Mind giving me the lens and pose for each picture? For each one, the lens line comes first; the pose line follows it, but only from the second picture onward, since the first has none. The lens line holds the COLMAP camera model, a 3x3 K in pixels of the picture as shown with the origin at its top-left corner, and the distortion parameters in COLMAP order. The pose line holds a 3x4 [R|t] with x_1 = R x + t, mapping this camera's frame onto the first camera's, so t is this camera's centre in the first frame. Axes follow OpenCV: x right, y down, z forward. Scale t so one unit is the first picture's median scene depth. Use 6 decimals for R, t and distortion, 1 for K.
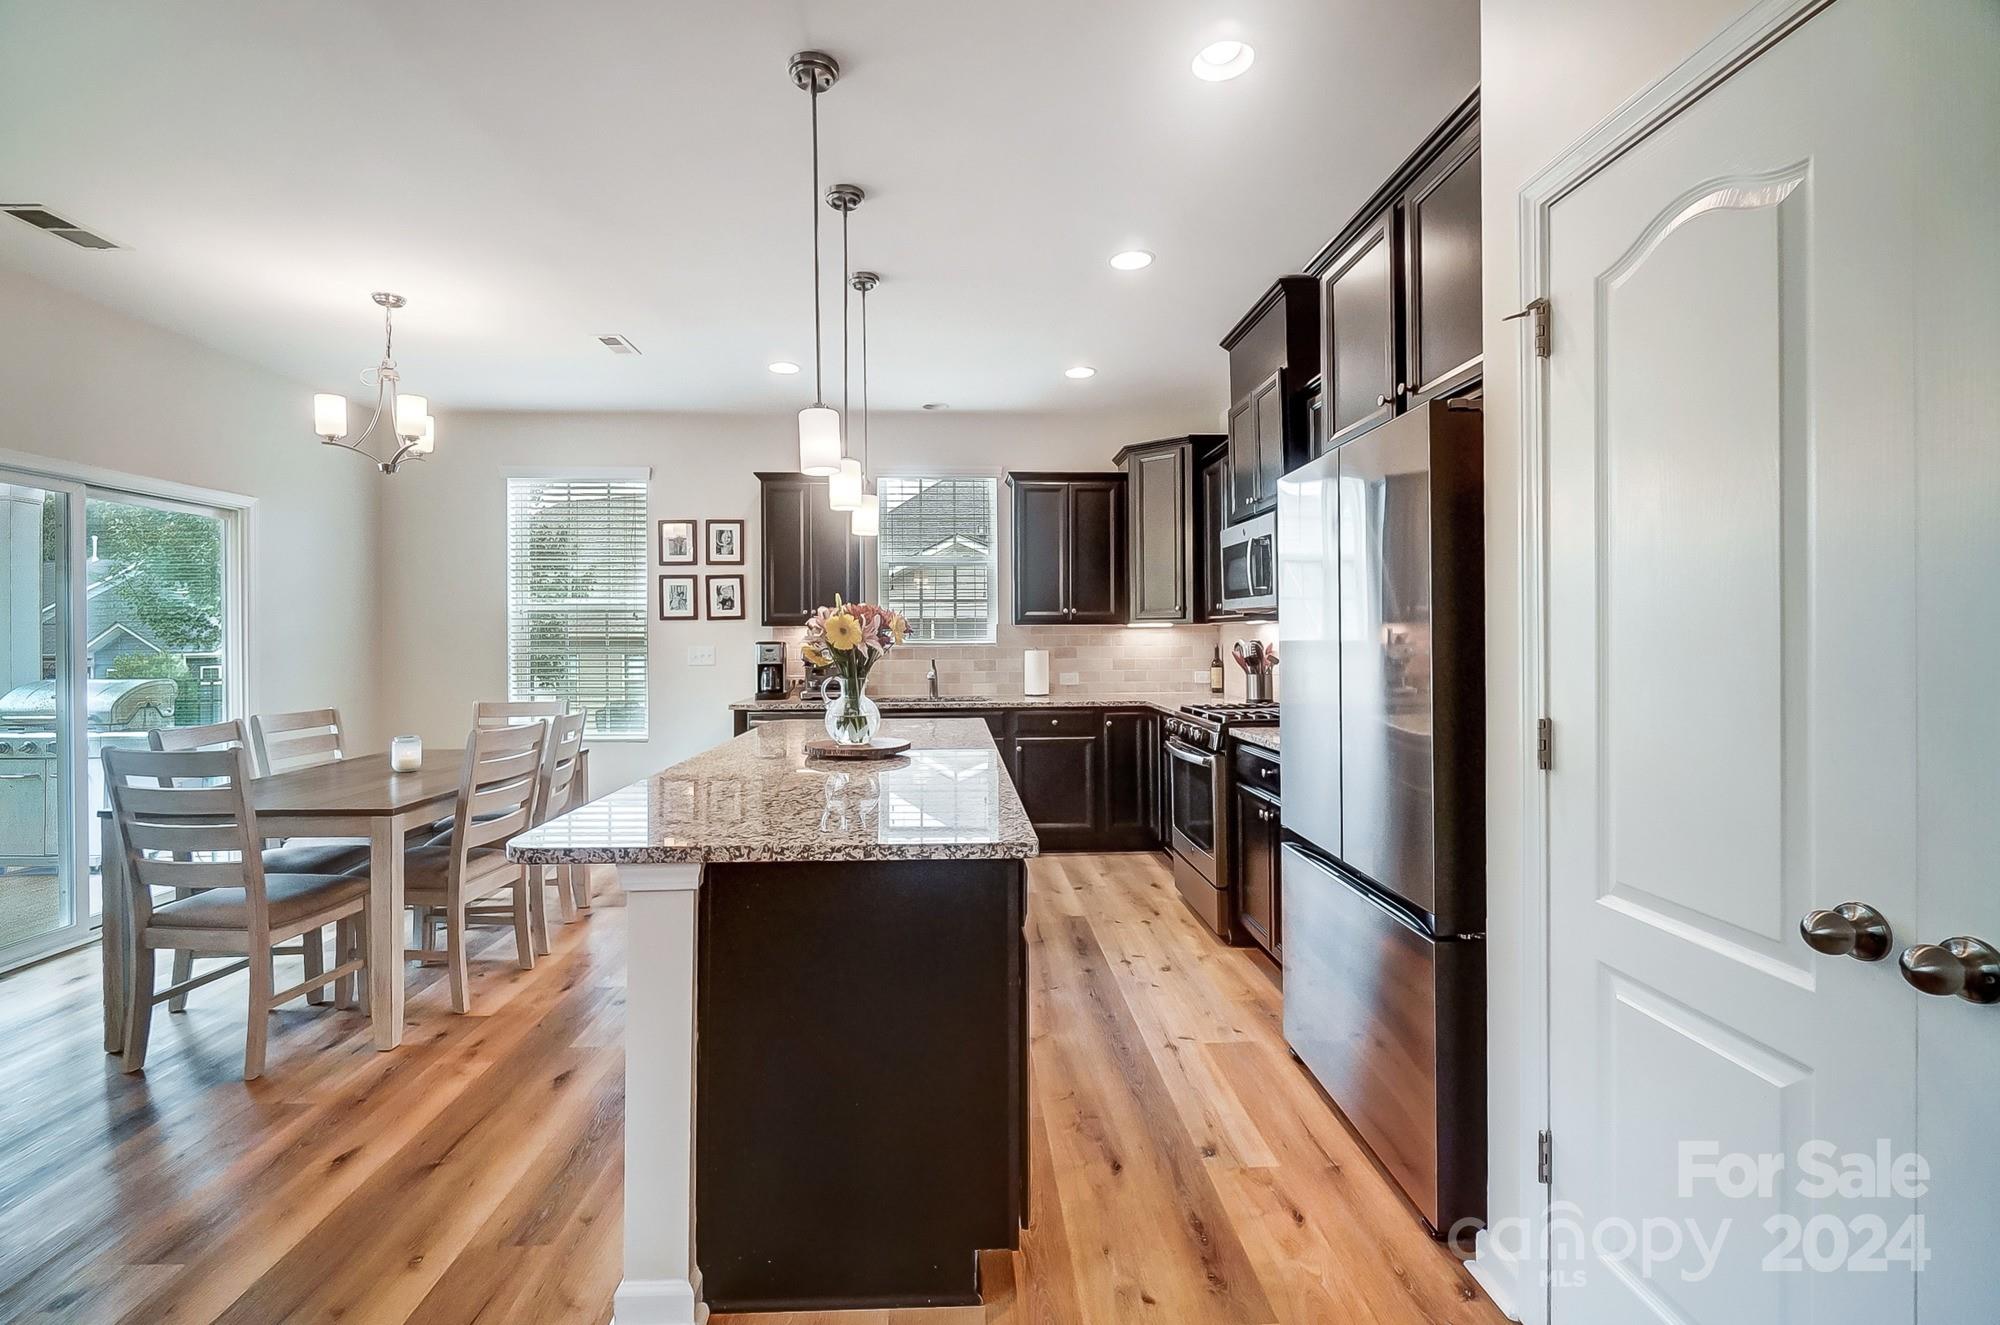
lens RADIAL K [[889.4, 0, 988.4], [0, 889.4, 631.5], [0, 0, 1]] dist [0.004456, -0.008644]
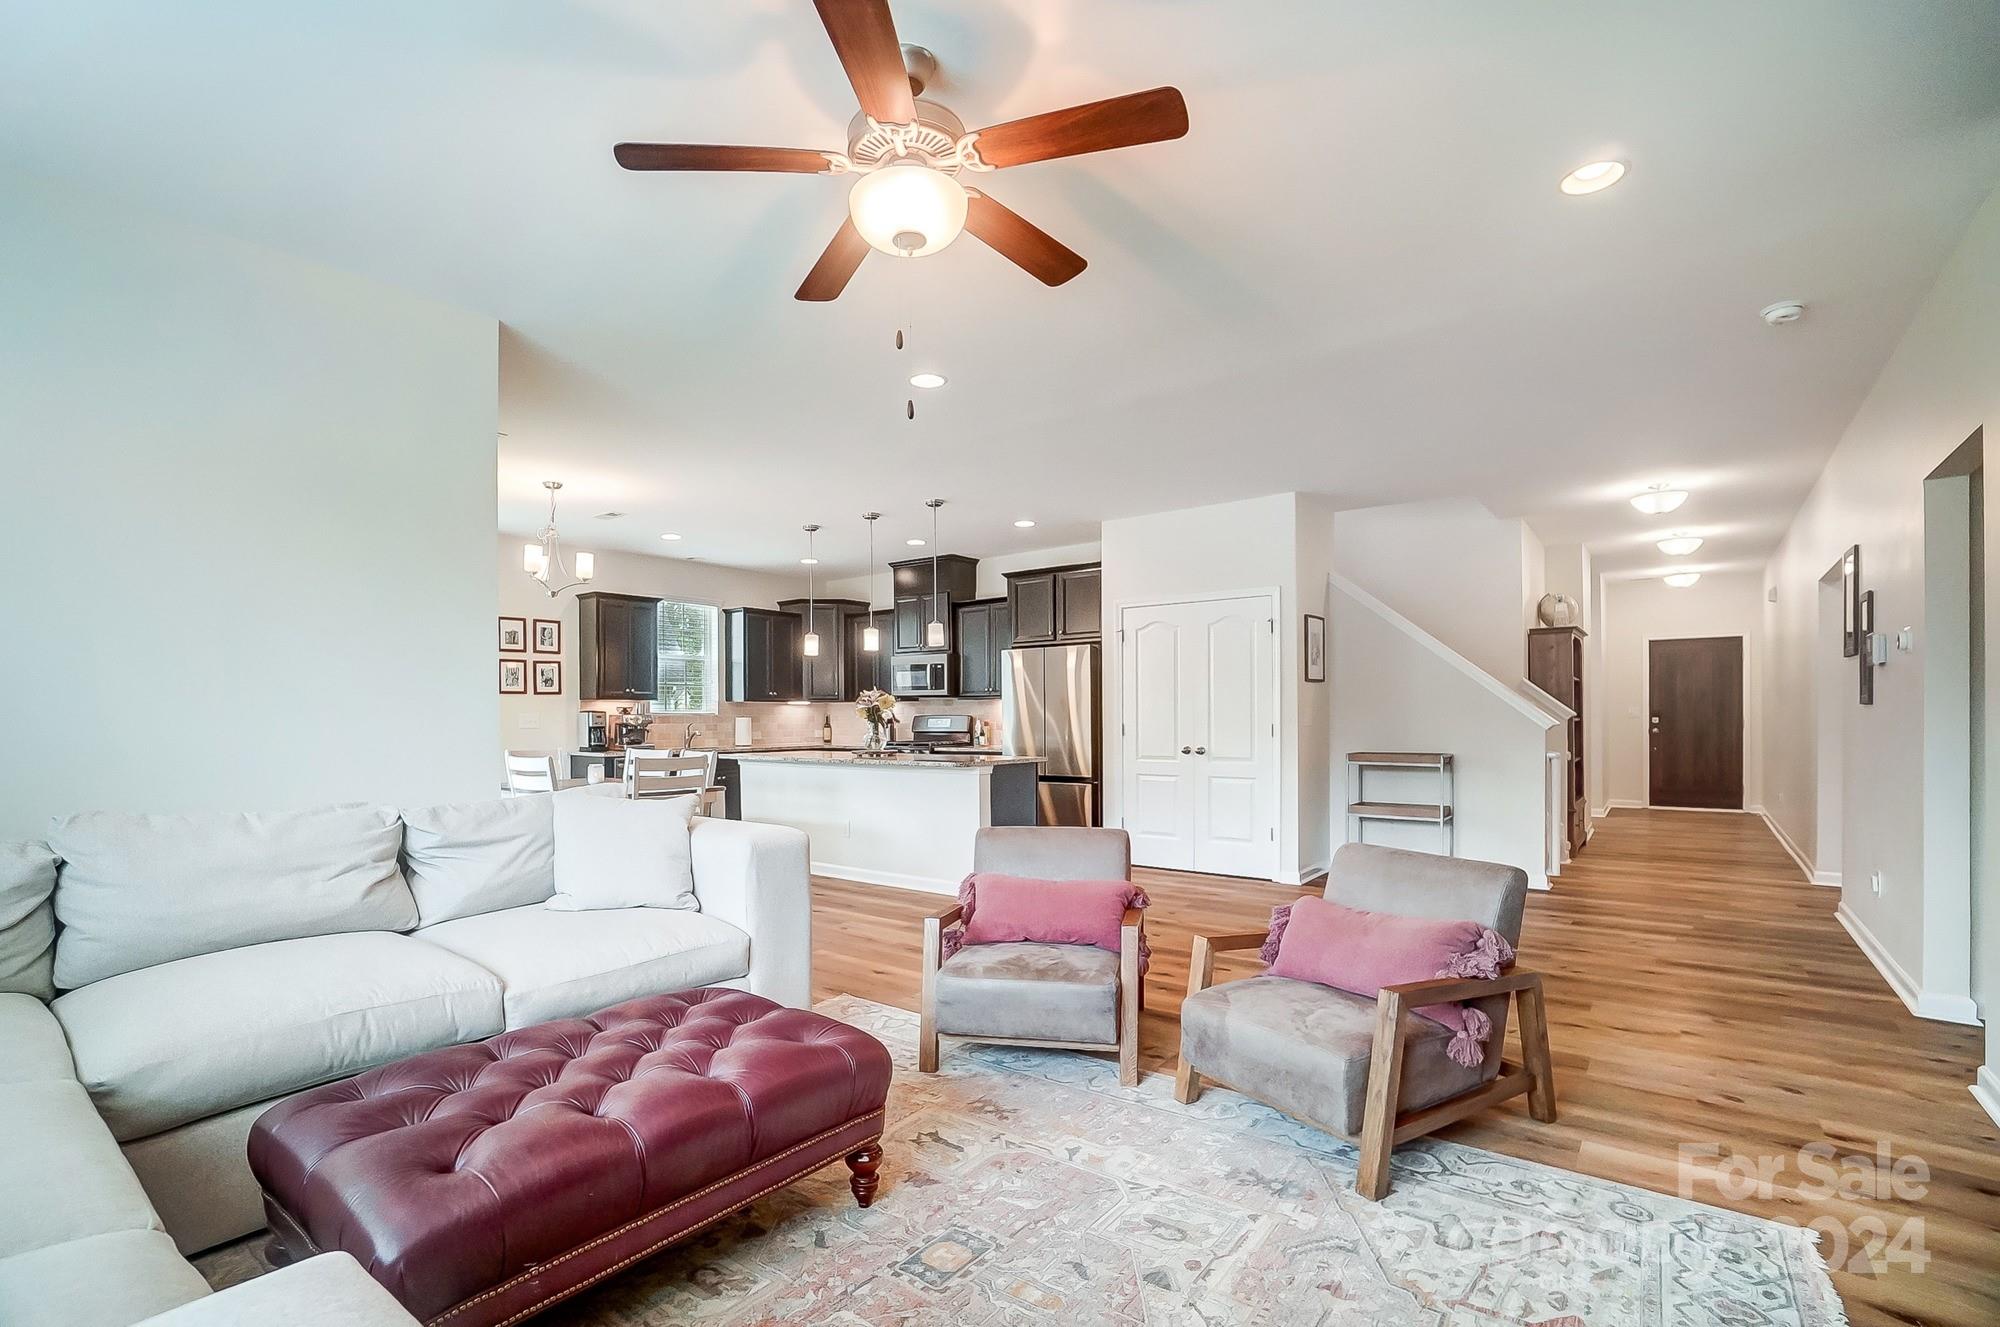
lens RADIAL K [[919.3, 0, 995.9], [0, 919.3, 713.4], [0, 0, 1]] dist [-0.001956, -0.001277]
pose [[0.634479, 0.004821, 0.772925, -1.031618], [-0.003267, 0.999988, -0.003556, 0.019960], [-0.772933, -0.000269, 0.634488, -0.442192]]
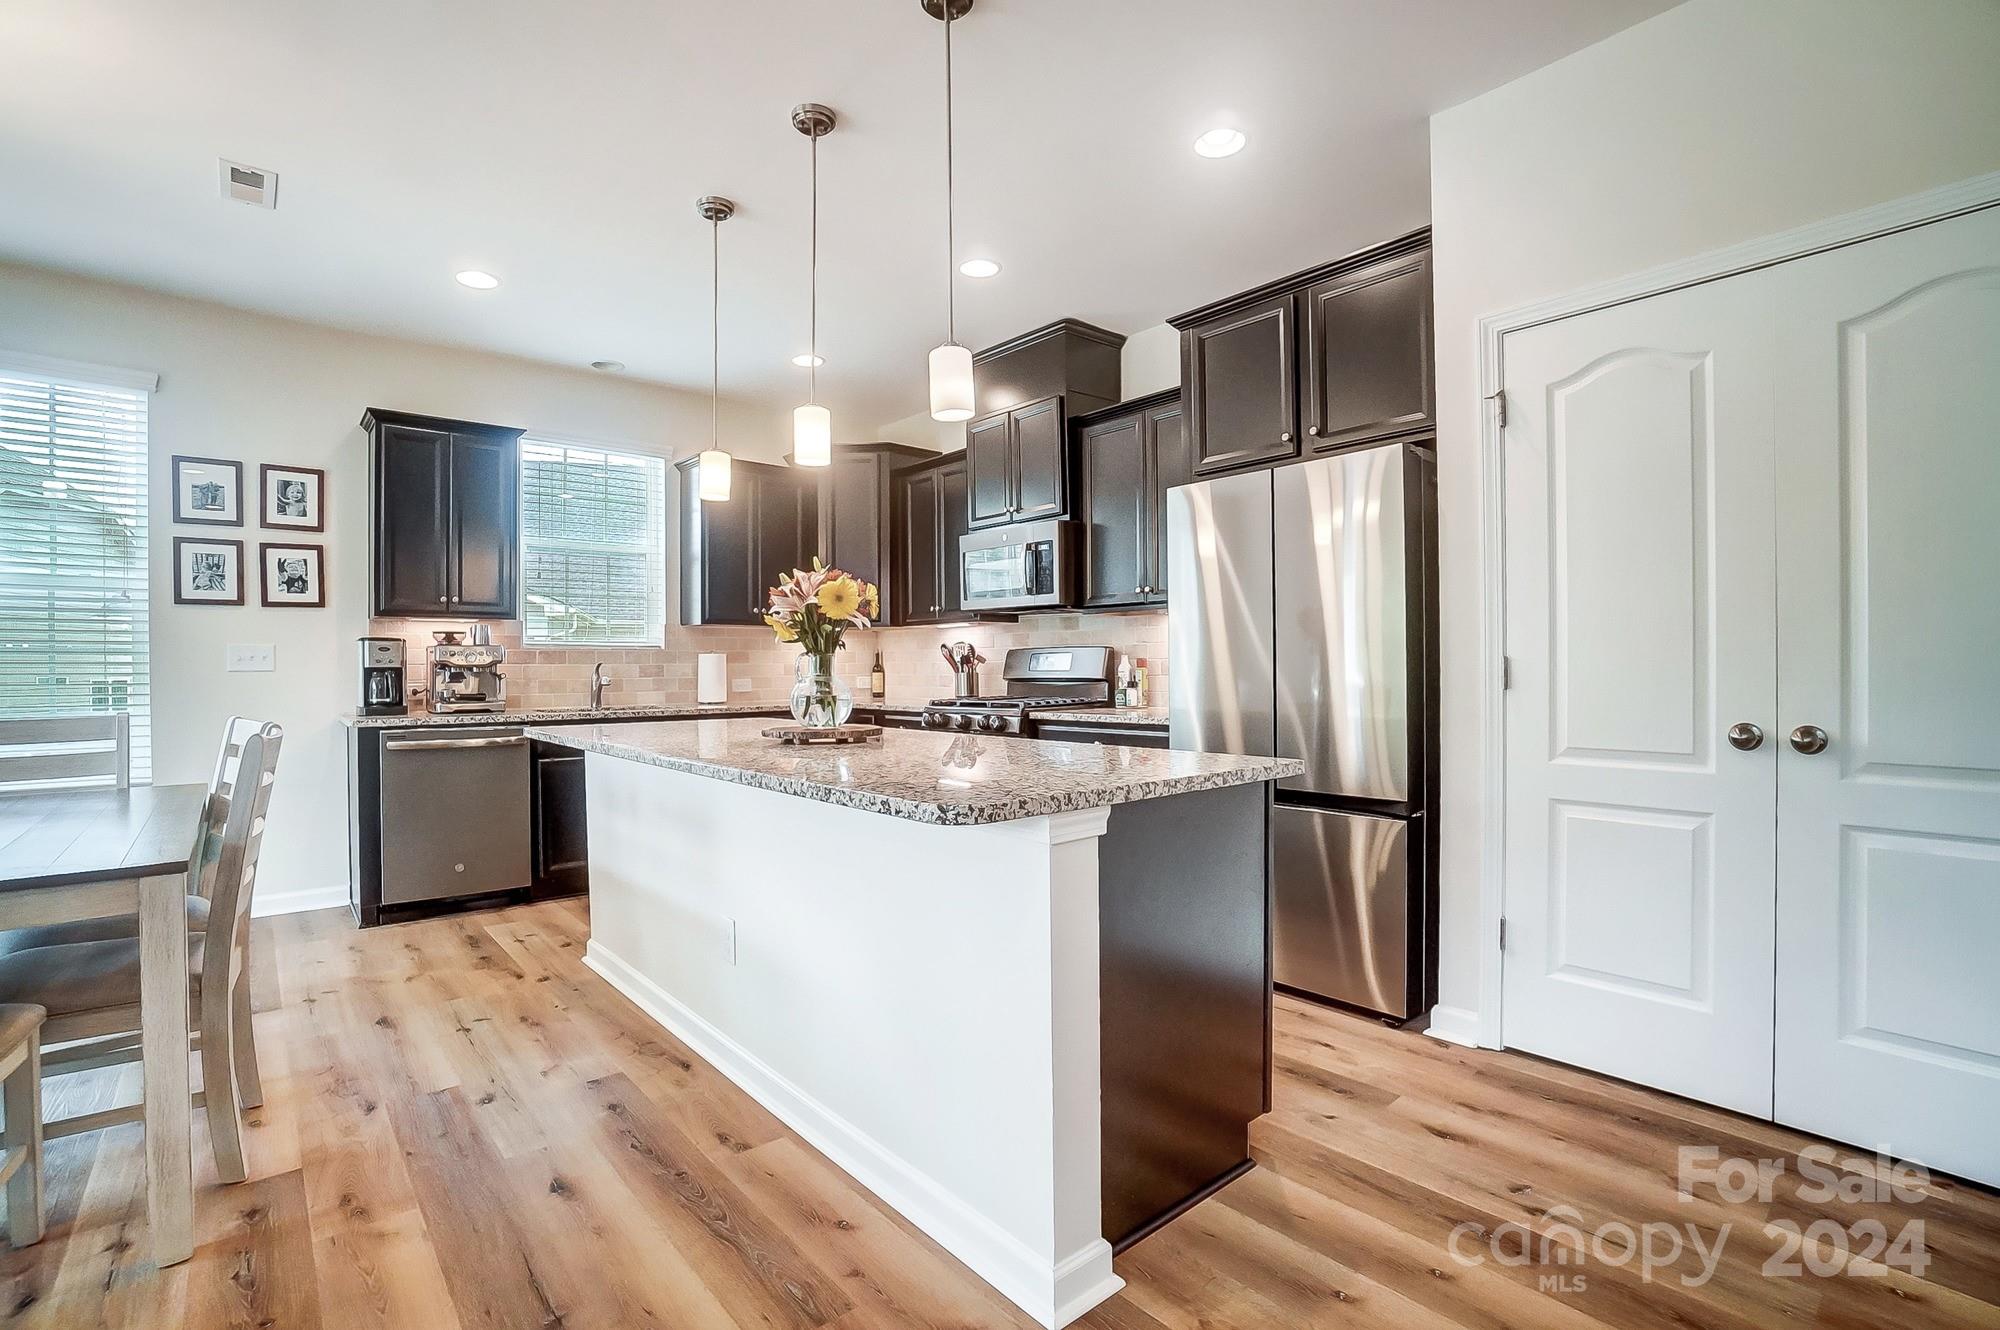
lens RADIAL K [[910.4, 0, 1000.0], [0, 910.4, 665.0], [0, 0, 1]] dist [-0.058735, 0.020347]
pose [[0.776705, 0.001344, 0.629863, -0.331711], [-0.001590, 0.999999, -0.000172, 0.035647], [-0.629862, -0.000868, 0.776706, 0.103009]]
